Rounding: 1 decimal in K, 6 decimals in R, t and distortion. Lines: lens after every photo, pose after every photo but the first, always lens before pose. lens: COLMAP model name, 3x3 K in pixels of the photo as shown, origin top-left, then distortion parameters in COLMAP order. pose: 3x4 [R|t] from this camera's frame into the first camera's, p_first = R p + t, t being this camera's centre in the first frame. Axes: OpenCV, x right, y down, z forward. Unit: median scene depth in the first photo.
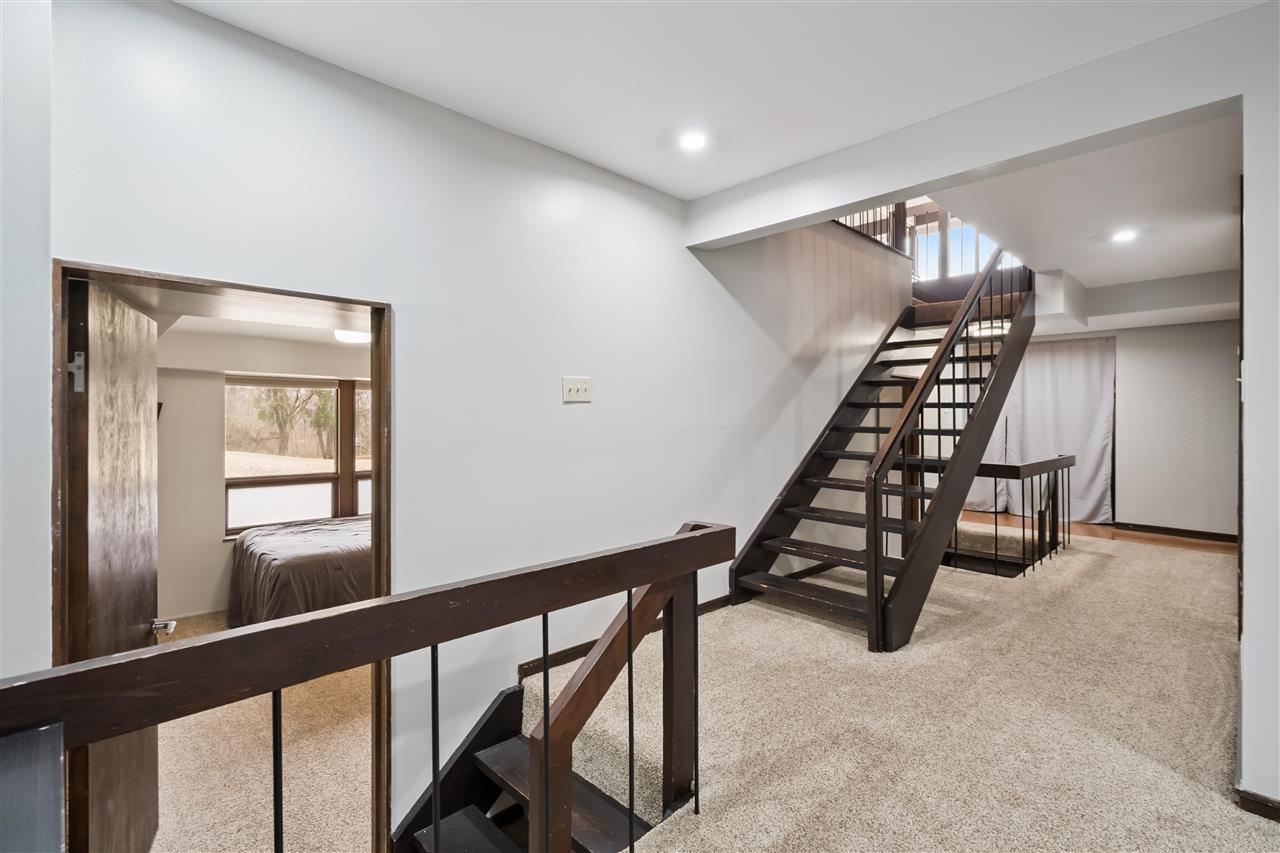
lens RADIAL K [[588.0, 0, 646.0], [0, 588.0, 424.6], [0, 0, 1]] dist [-0.006083, 0.002967]
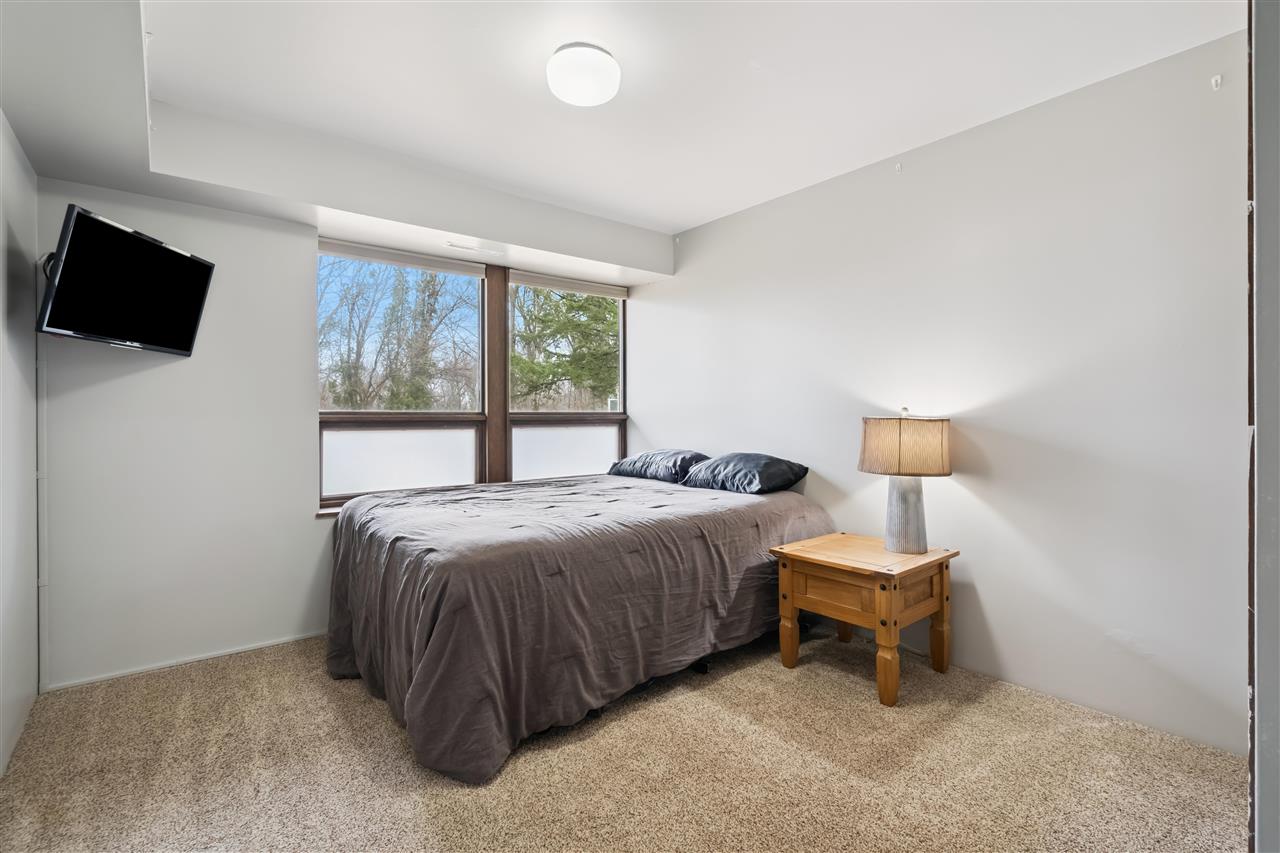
lens RADIAL K [[588.0, 0, 637.9], [0, 588.0, 418.1], [0, 0, 1]] dist [-0.006083, 0.002967]
pose [[0.994982, -0.003837, -0.099985, -0.355604], [0.003856, 0.999993, -0.000006, 0.105280], [0.099985, -0.000380, 0.994989, 0.465037]]
